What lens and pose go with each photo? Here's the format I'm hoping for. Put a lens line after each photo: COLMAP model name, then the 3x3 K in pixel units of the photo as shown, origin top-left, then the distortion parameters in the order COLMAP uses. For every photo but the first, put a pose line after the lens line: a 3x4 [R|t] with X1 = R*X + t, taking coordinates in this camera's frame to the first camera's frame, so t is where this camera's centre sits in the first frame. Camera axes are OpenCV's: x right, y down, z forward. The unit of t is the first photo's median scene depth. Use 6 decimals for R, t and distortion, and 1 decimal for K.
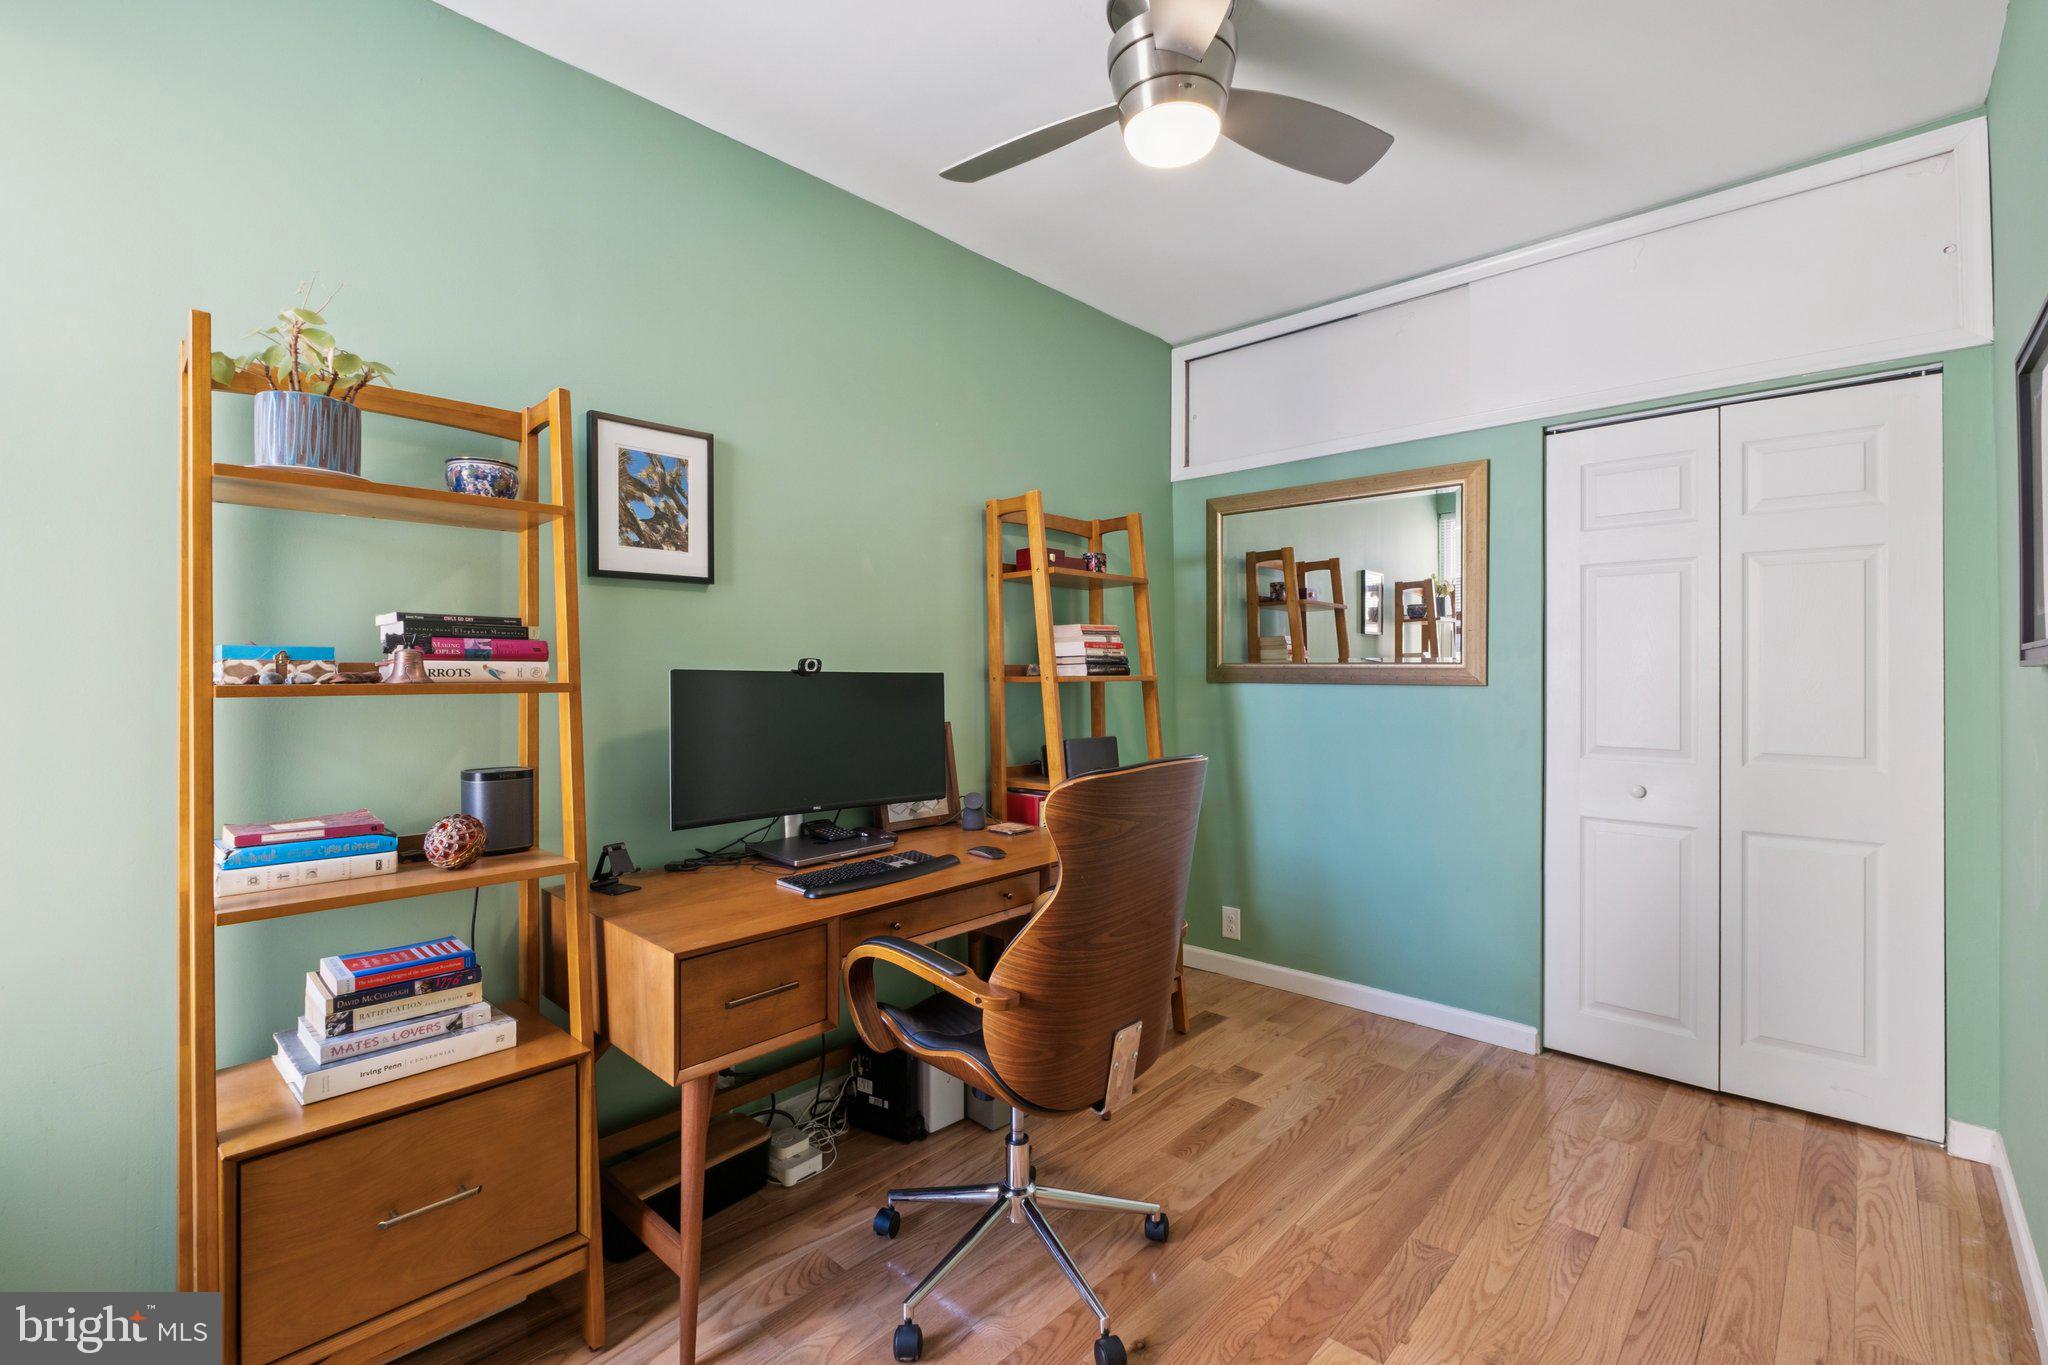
lens RADIAL K [[905.7, 0, 1013.2], [0, 905.7, 691.0], [0, 0, 1]] dist [-0.000310, 0.000021]
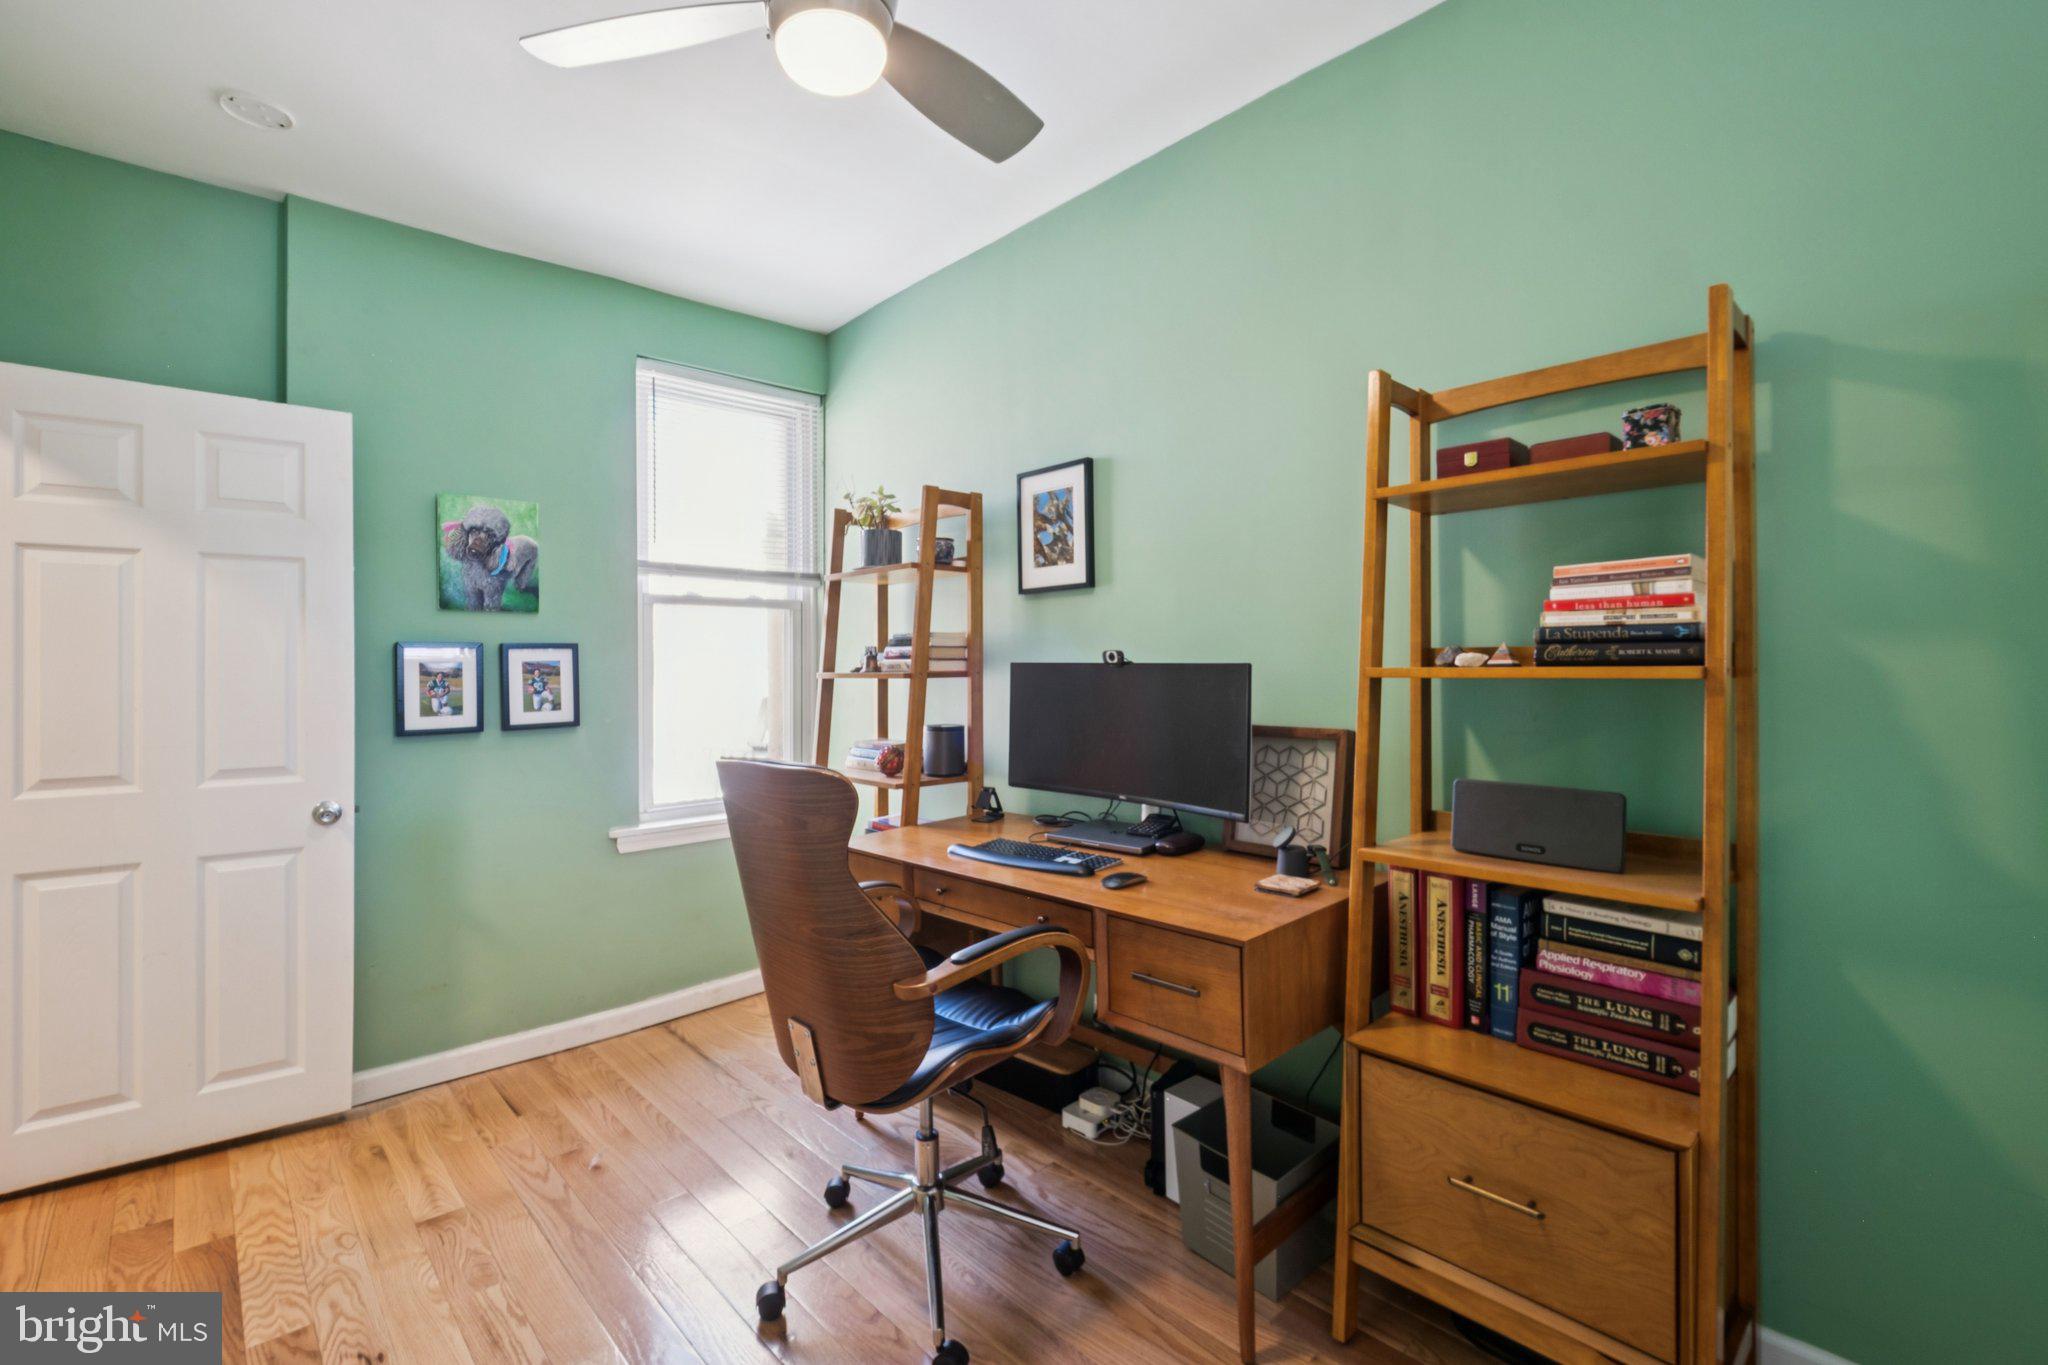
lens RADIAL K [[905.6, 0, 1024.0], [0, 905.6, 682.5], [0, 0, 1]] dist [-0.000502, -0.000064]
pose [[-0.058775, 0.023422, -0.997996, 0.852117], [-0.008947, 0.999672, 0.023989, -0.023658], [0.998231, 0.010339, -0.058546, 1.011110]]
